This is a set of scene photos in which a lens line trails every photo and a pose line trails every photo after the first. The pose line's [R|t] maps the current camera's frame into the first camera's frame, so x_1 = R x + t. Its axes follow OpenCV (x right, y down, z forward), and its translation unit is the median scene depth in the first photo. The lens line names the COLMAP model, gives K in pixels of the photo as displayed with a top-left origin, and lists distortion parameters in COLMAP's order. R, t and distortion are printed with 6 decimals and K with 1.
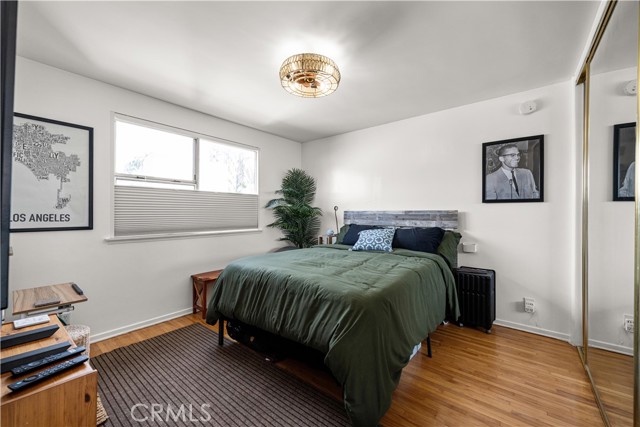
lens RADIAL K [[252.3, 0, 319.4], [0, 252.3, 213.1], [0, 0, 1]] dist [0.000817, 0.000120]
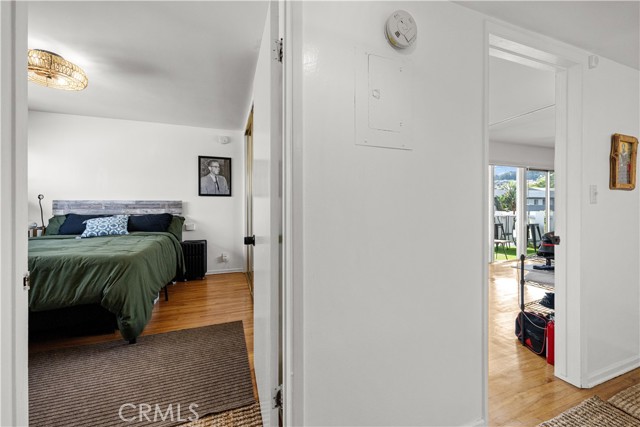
lens RADIAL K [[255.2, 0, 322.2], [0, 255.2, 207.2], [0, 0, 1]] dist [0.001544, 0.000095]
pose [[0.504158, -0.005425, 0.863594, -0.299779], [0.002324, 0.999985, 0.004925, 0.021201], [-0.863608, -0.000476, 0.504164, -0.406156]]
